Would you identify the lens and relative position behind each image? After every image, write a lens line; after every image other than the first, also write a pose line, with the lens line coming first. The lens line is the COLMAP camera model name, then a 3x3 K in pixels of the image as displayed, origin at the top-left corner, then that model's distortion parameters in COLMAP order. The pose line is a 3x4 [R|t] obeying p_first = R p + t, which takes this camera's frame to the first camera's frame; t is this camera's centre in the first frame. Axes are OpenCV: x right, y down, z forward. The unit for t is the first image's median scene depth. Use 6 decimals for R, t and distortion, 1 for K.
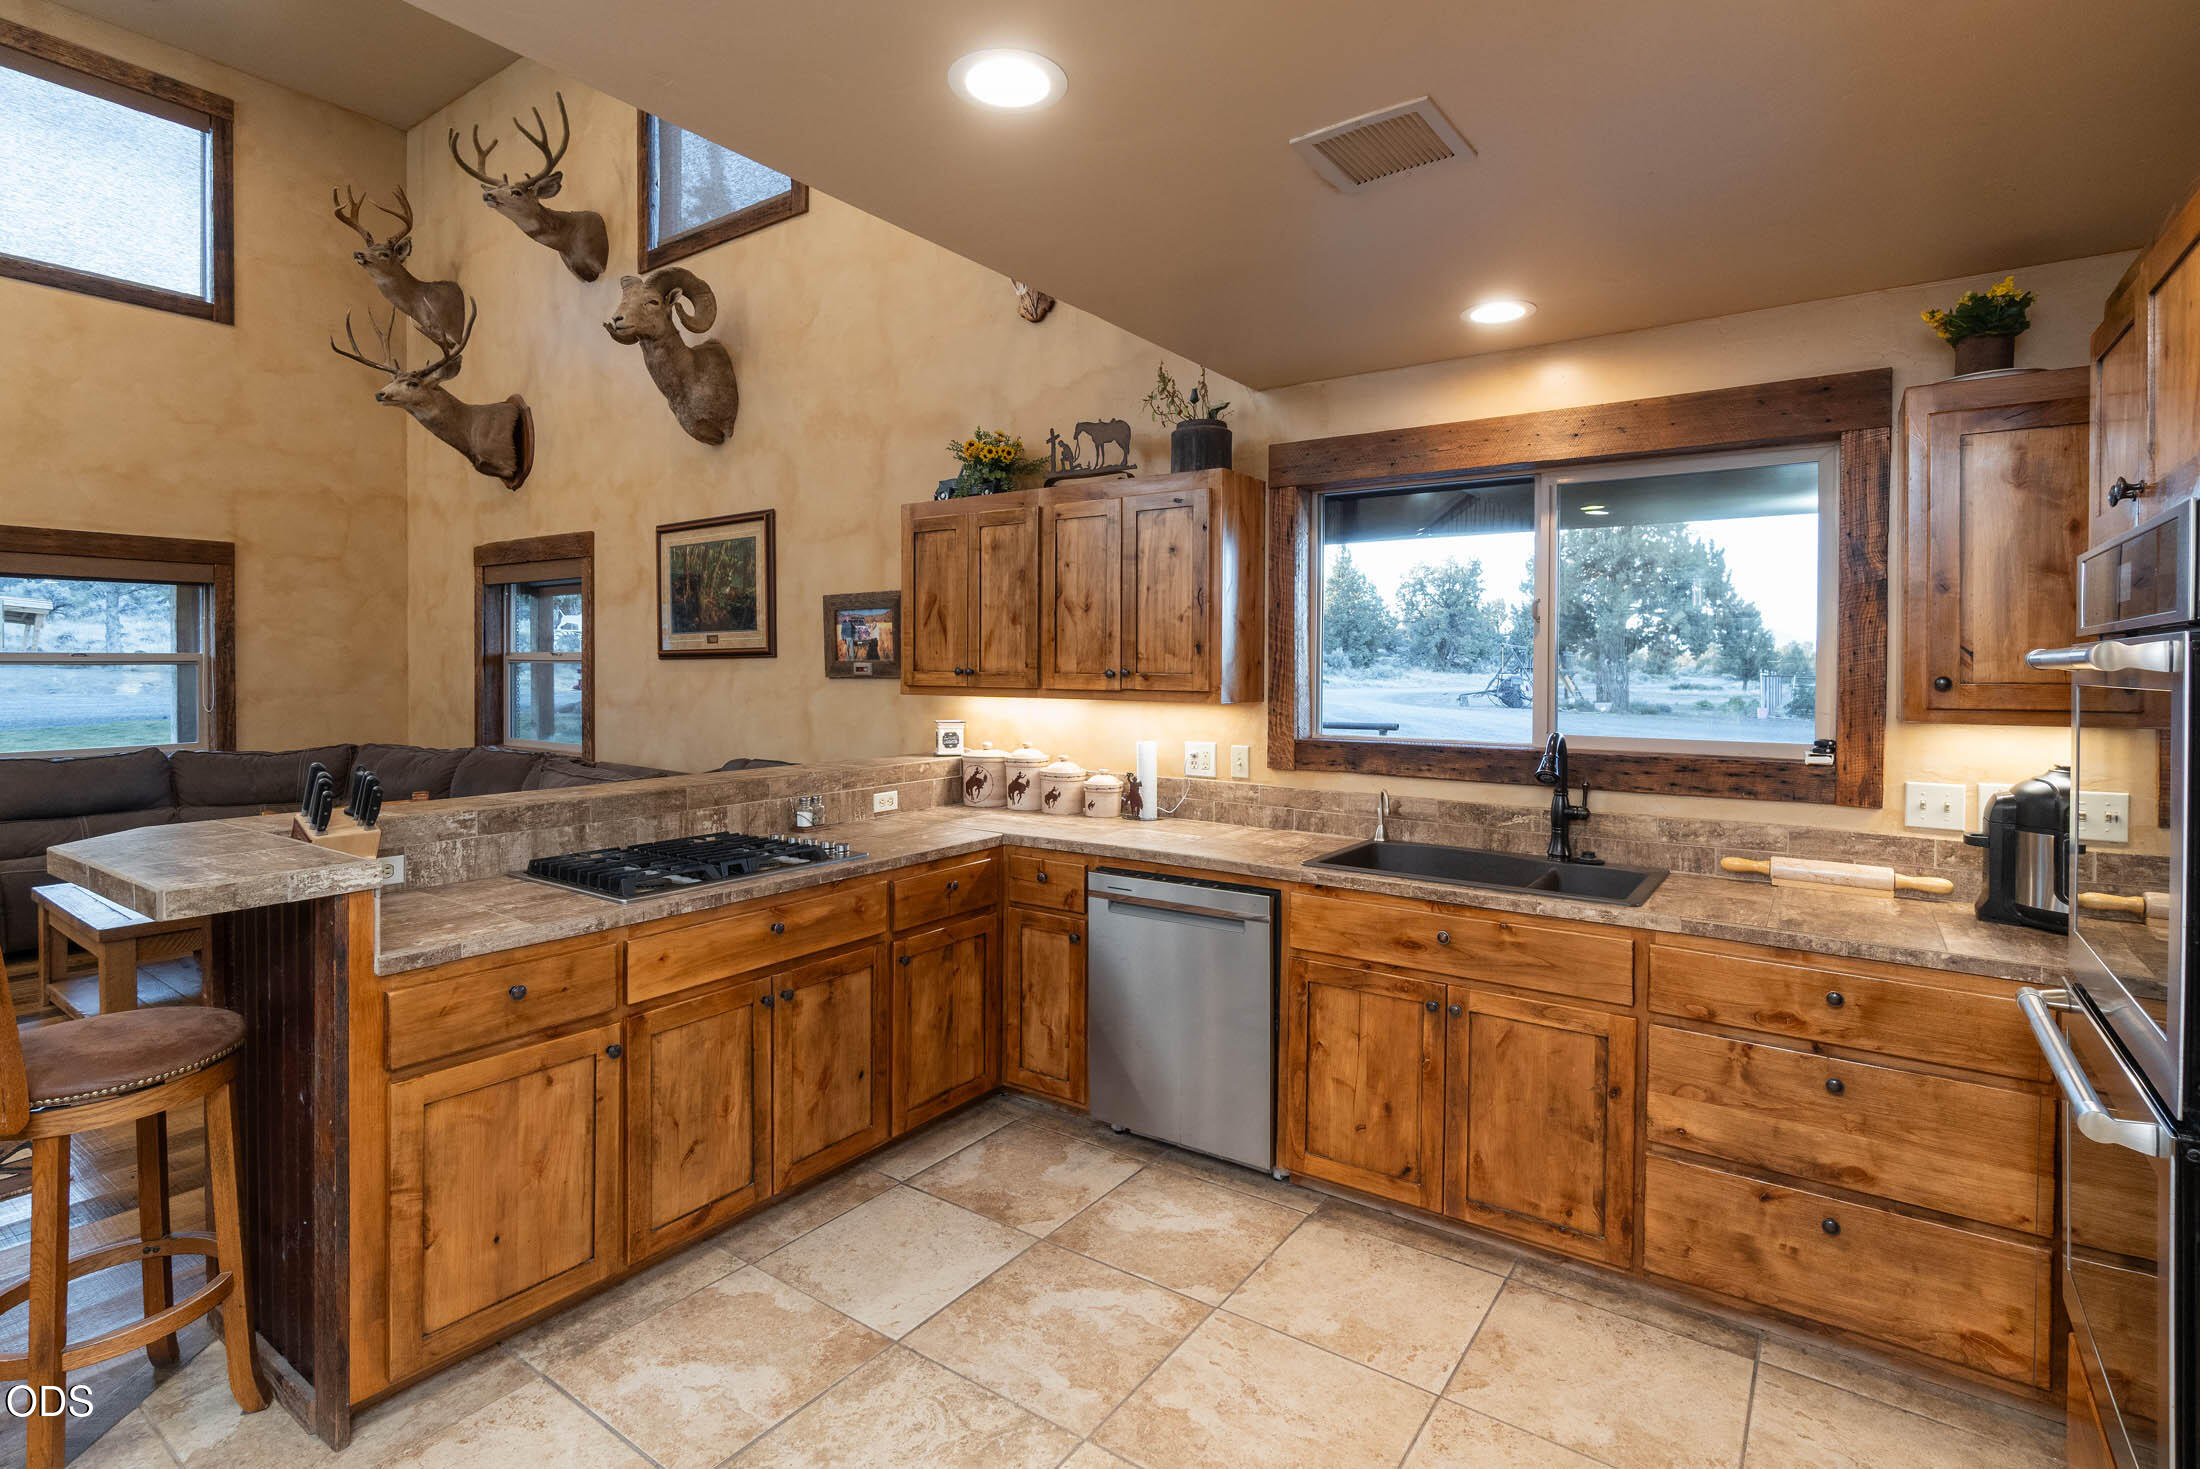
lens RADIAL K [[1039.8, 0, 1075.5], [0, 1039.8, 664.0], [0, 0, 1]] dist [-0.004230, -0.000841]
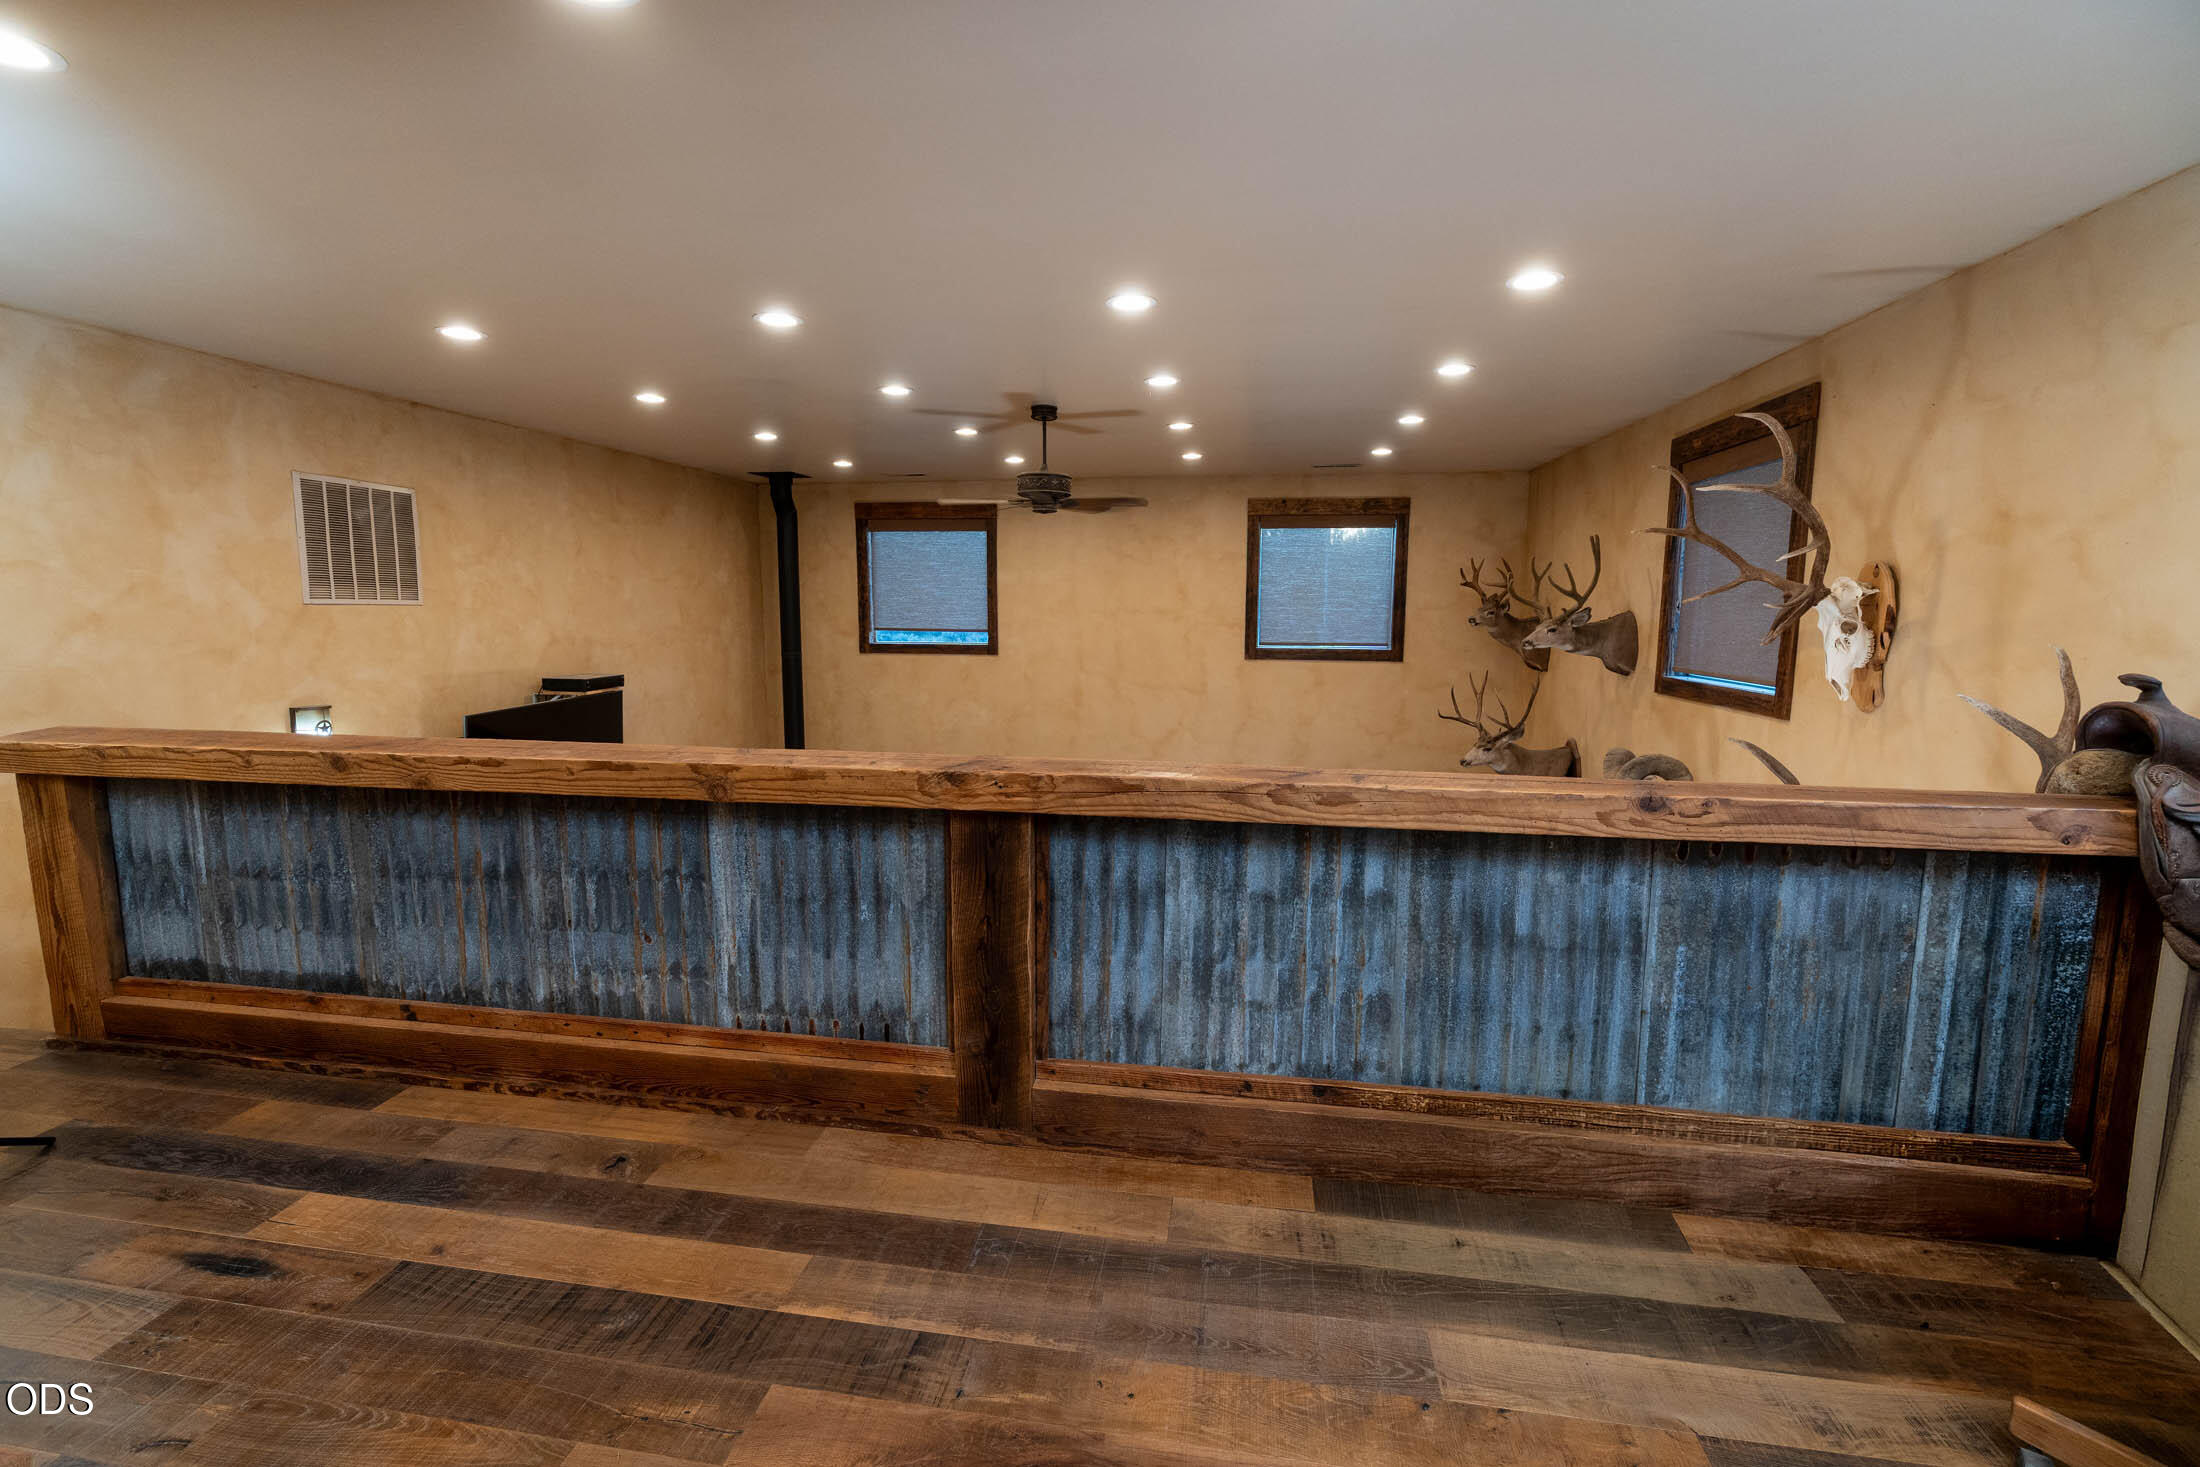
lens RADIAL K [[945.1, 0, 1096.4], [0, 945.1, 719.5], [0, 0, 1]] dist [-0.003331, -0.000098]
pose [[0.434493, 0.115991, -0.893175, 0.271053], [-0.011547, 0.992309, 0.123248, -0.675162], [0.900601, -0.043236, 0.432491, 0.118603]]
